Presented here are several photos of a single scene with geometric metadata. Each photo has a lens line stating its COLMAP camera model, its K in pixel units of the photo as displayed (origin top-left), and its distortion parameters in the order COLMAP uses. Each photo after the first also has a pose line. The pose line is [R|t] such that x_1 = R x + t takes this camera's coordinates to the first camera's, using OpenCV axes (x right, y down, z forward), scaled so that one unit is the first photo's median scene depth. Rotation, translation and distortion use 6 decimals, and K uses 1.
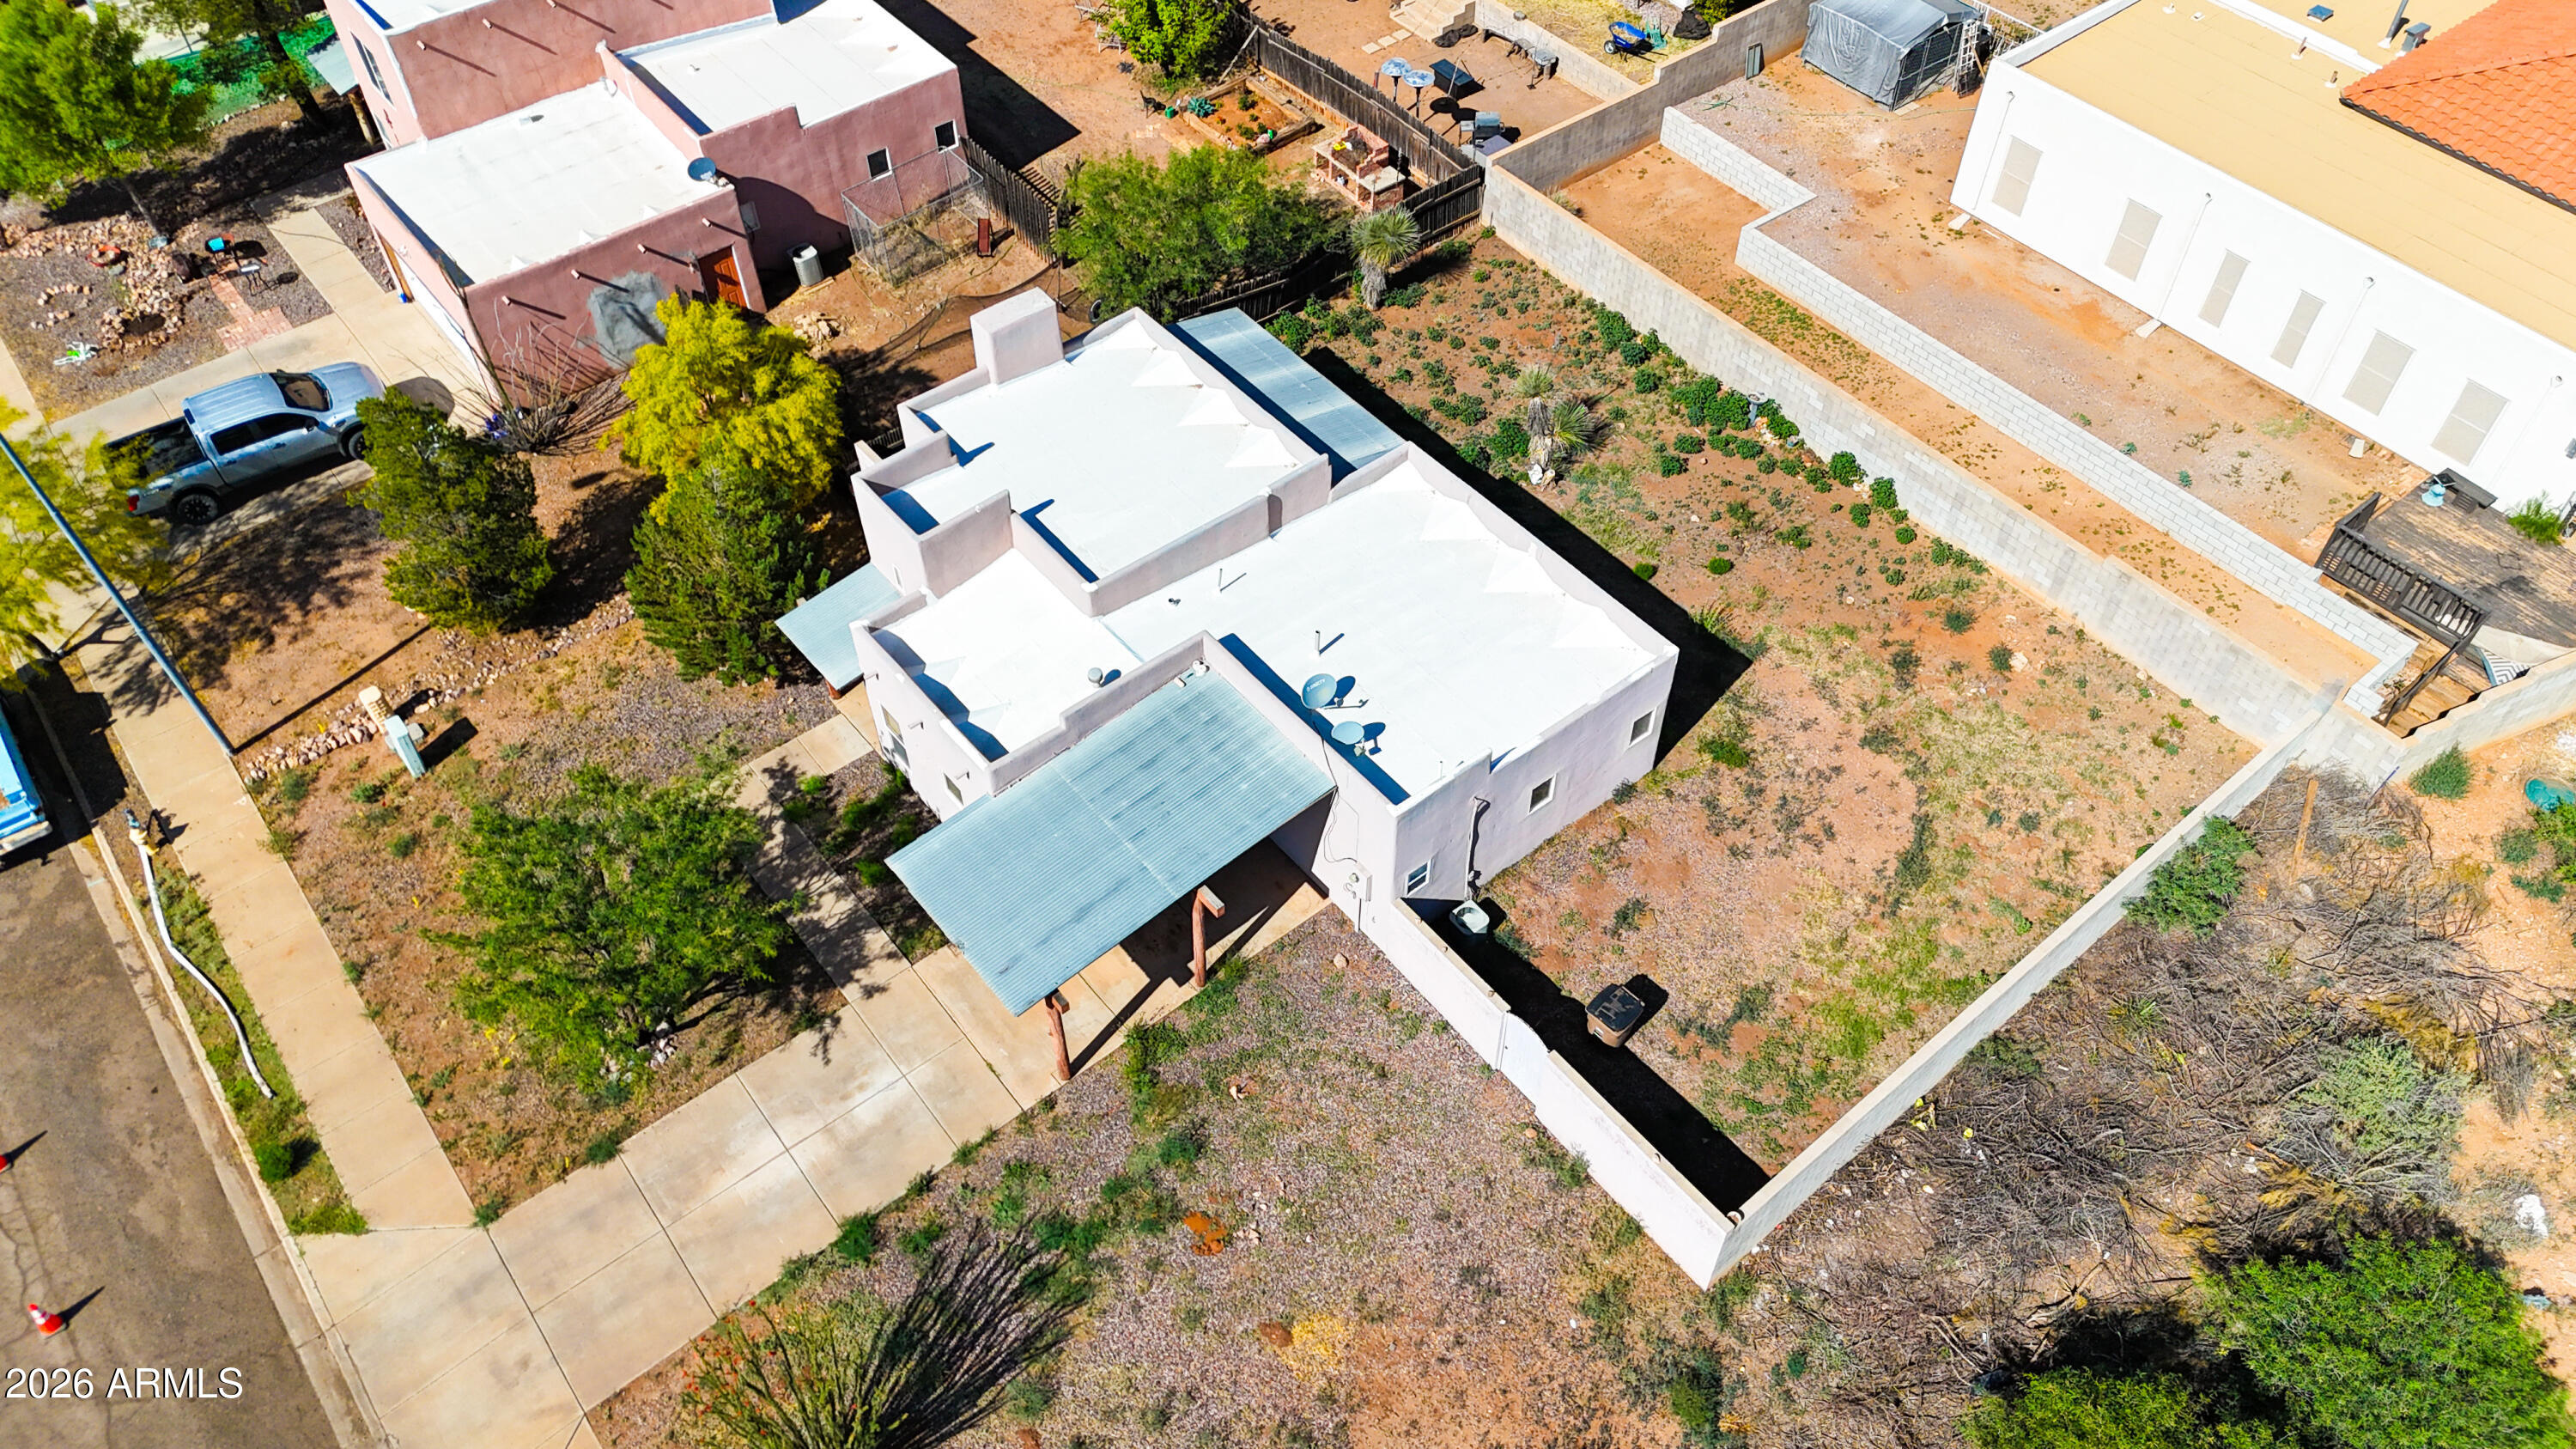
lens RADIAL K [[1892.5, 0, 1291.2], [0, 1892.5, 721.4], [0, 0, 1]] dist [0.070699, -0.070055]
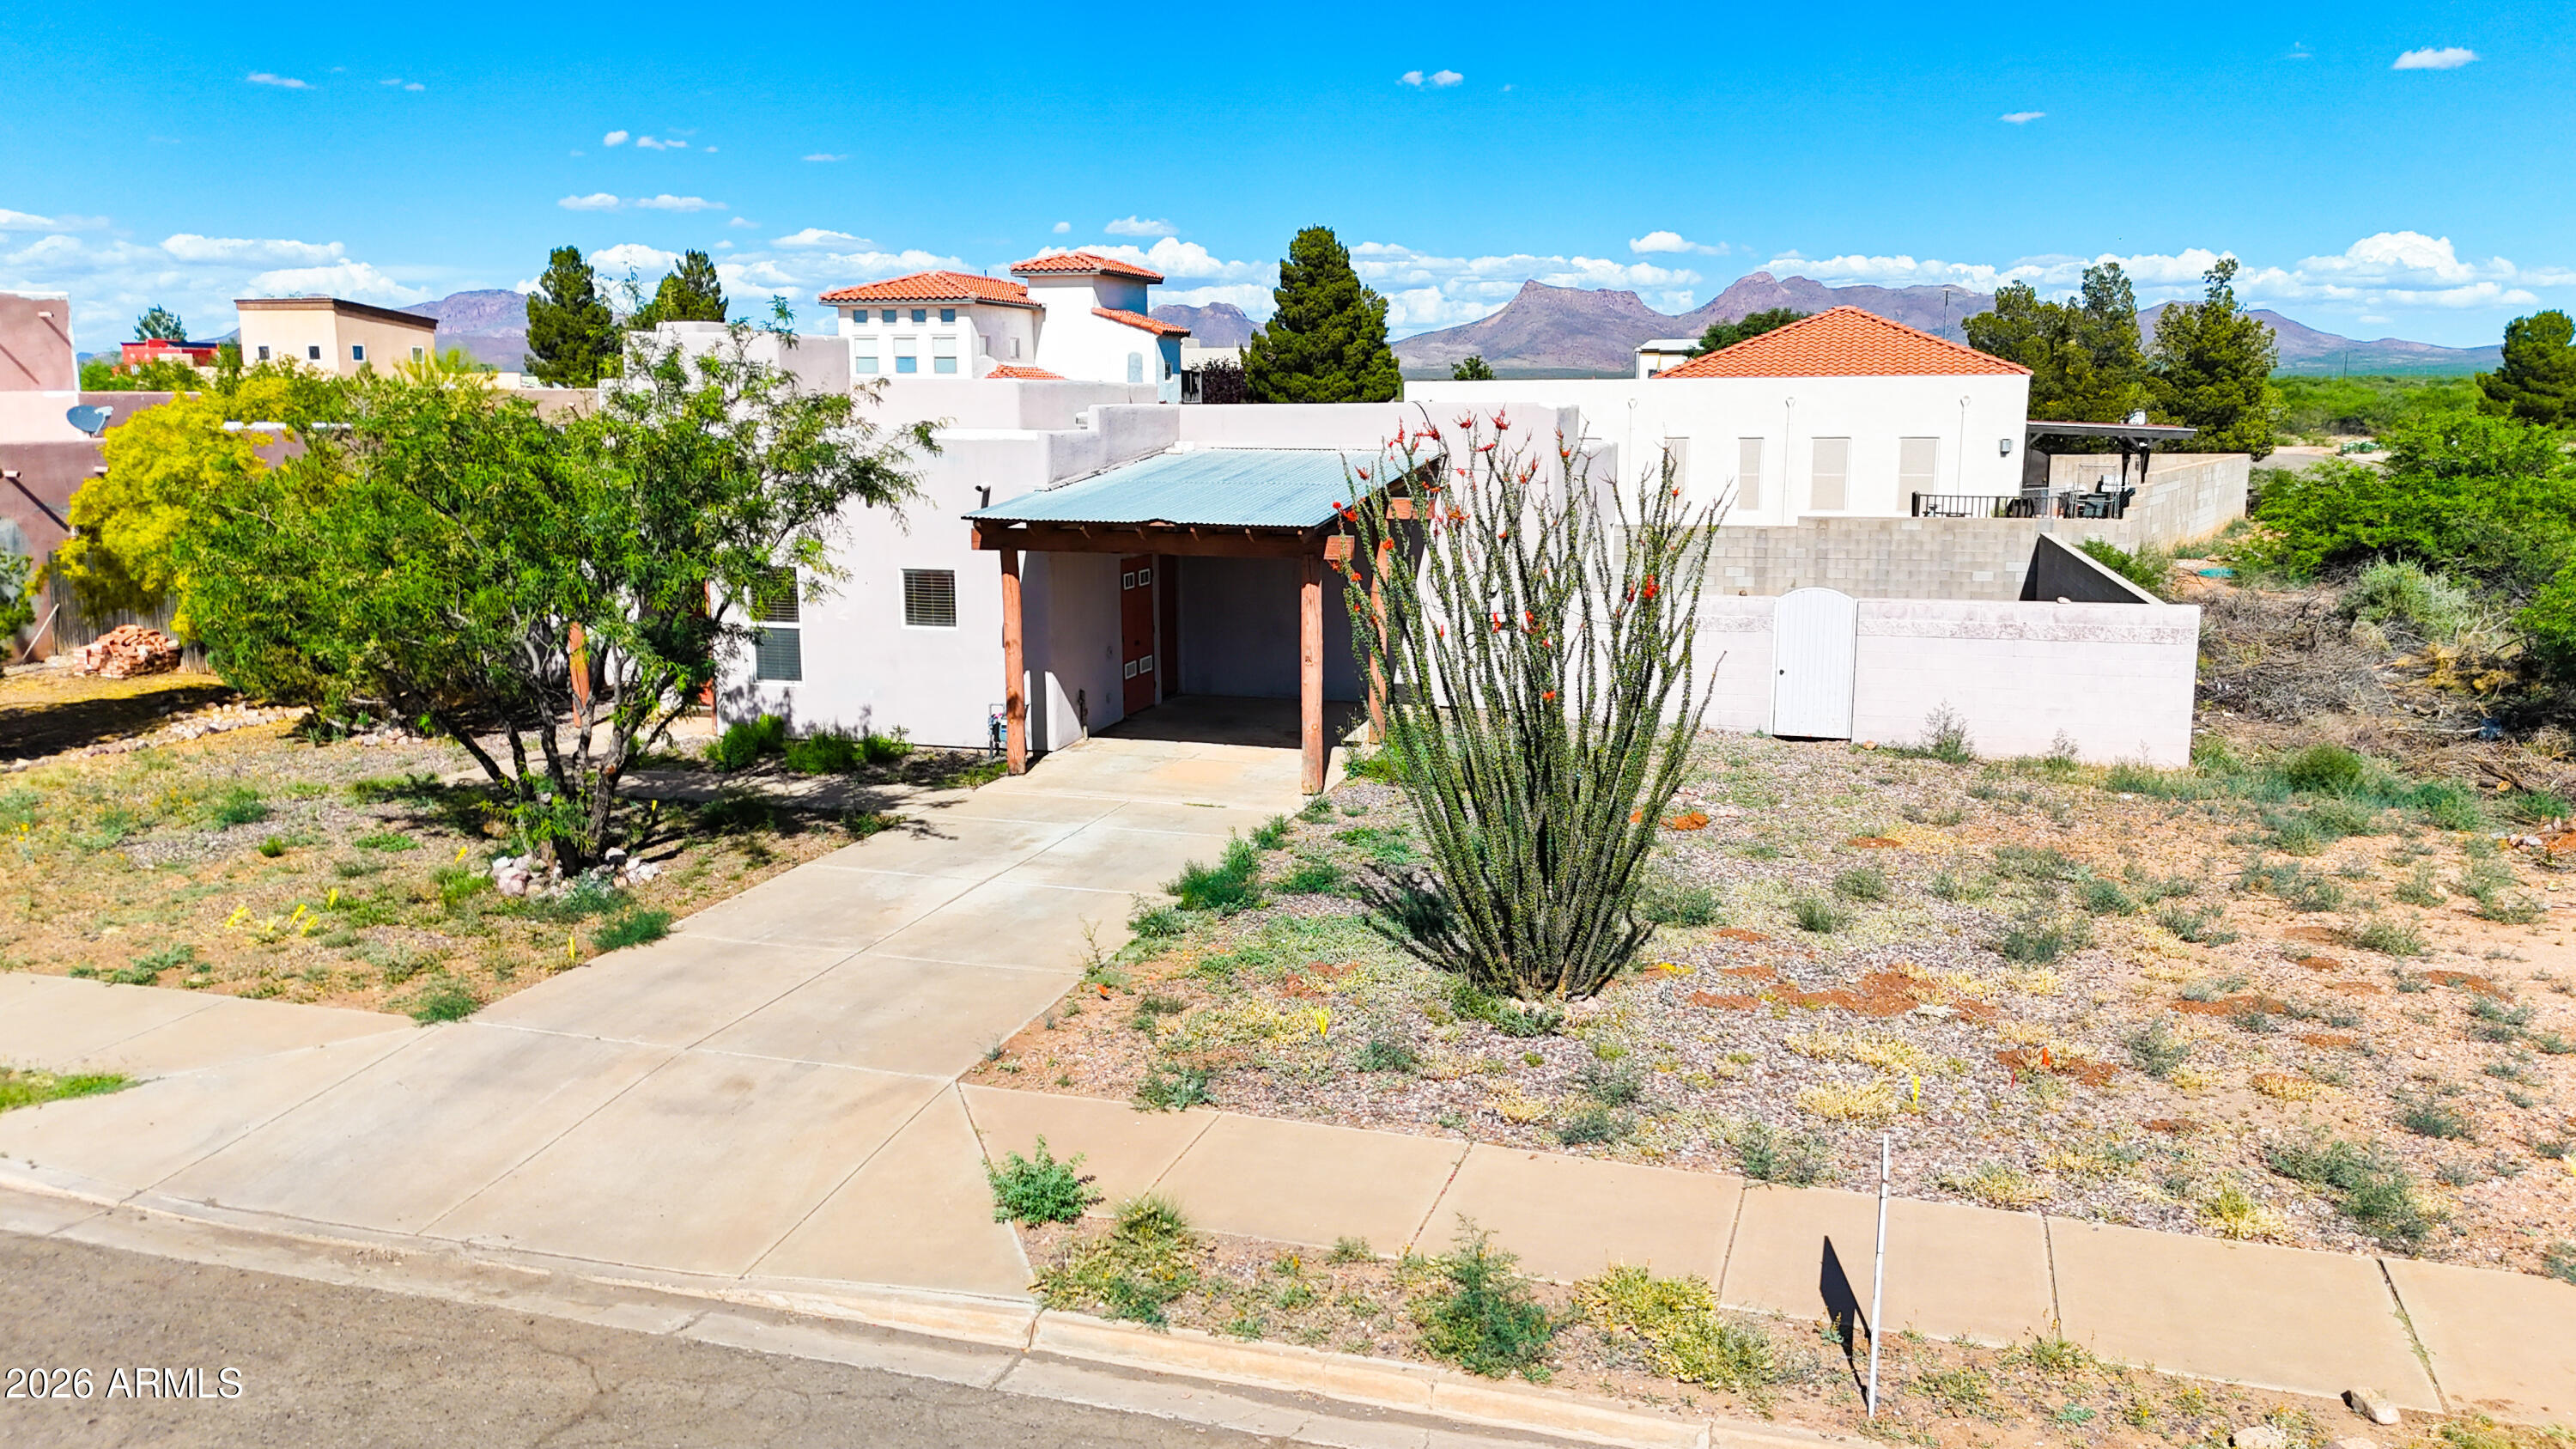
lens RADIAL K [[1886.1, 0, 1291.5], [0, 1886.1, 730.2], [0, 0, 1]] dist [0.096268, -0.129262]
pose [[0.823214, -0.095011, 0.559724, -0.427542], [0.426178, 0.754777, -0.498682, 0.433982], [-0.375087, 0.649064, 0.661835, 0.515894]]
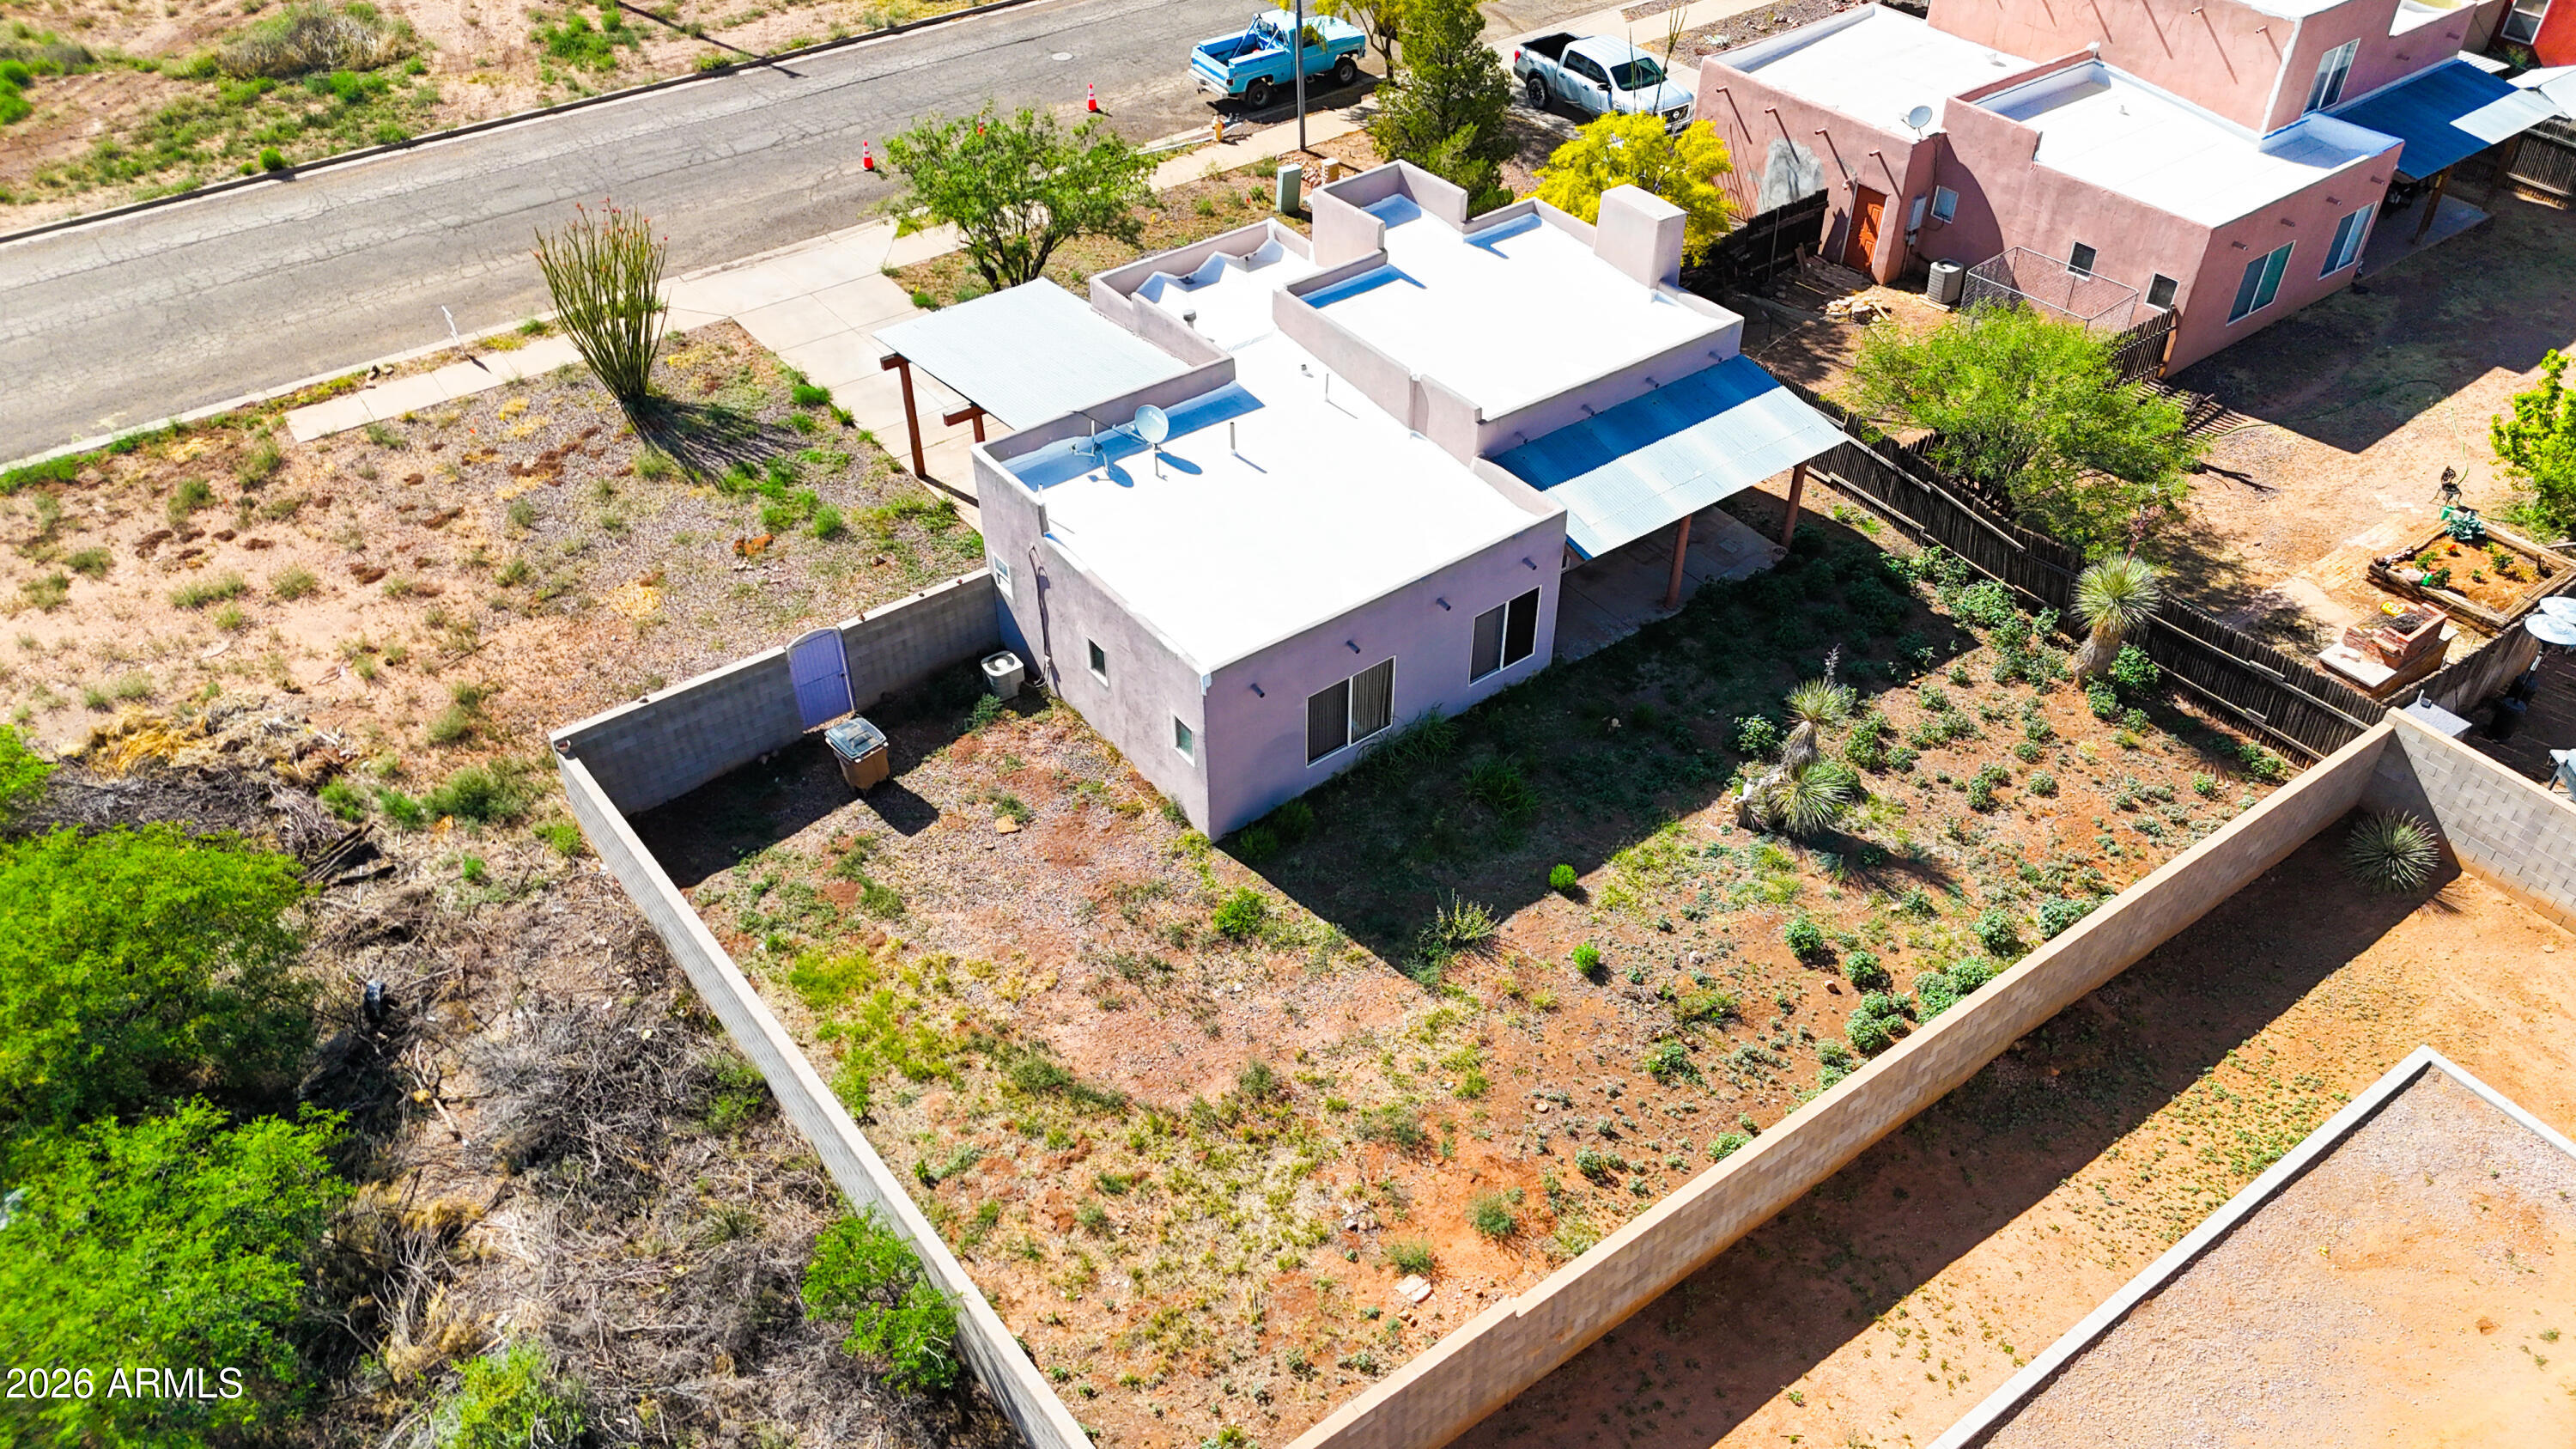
lens RADIAL K [[1892.5, 0, 1291.2], [0, 1892.5, 721.4], [0, 0, 1]] dist [0.070699, -0.070055]
pose [[-0.034508, 0.639641, -0.767899, 0.805157], [-0.751392, 0.490008, 0.441930, -0.398833], [0.658954, 0.592243, 0.463712, 0.621773]]
